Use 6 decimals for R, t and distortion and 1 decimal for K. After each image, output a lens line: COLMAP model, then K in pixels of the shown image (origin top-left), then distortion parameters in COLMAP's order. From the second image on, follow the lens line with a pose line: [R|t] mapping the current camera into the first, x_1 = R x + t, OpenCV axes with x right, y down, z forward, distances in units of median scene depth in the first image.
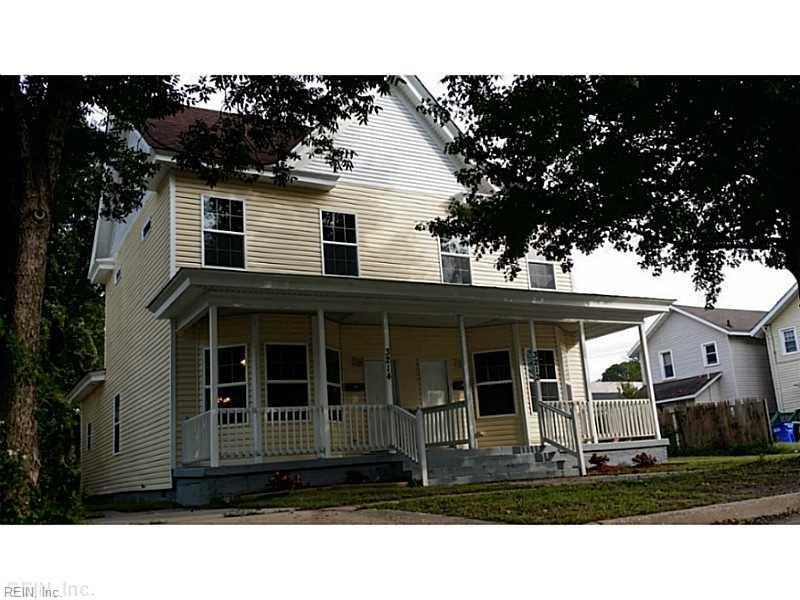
lens RADIAL K [[754.8, 0, 386.2], [0, 754.8, 319.9], [0, 0, 1]] dist [0.093894, -0.277592]
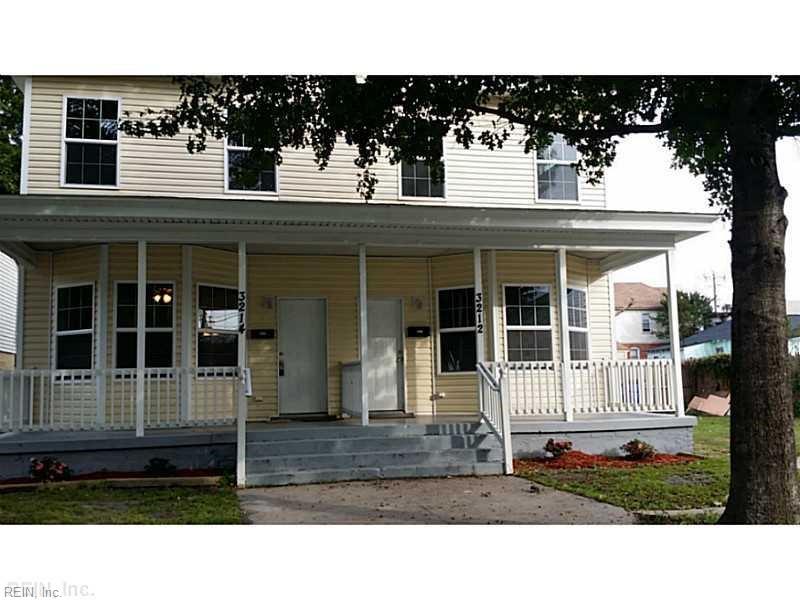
lens RADIAL K [[754.8, 0, 386.2], [0, 754.8, 319.9], [0, 0, 1]] dist [0.093894, -0.277592]
pose [[0.959387, 0.022686, -0.281180, 0.313822], [0.012500, 0.992363, 0.122715, -0.021955], [0.281817, -0.121245, 0.951777, 0.289485]]
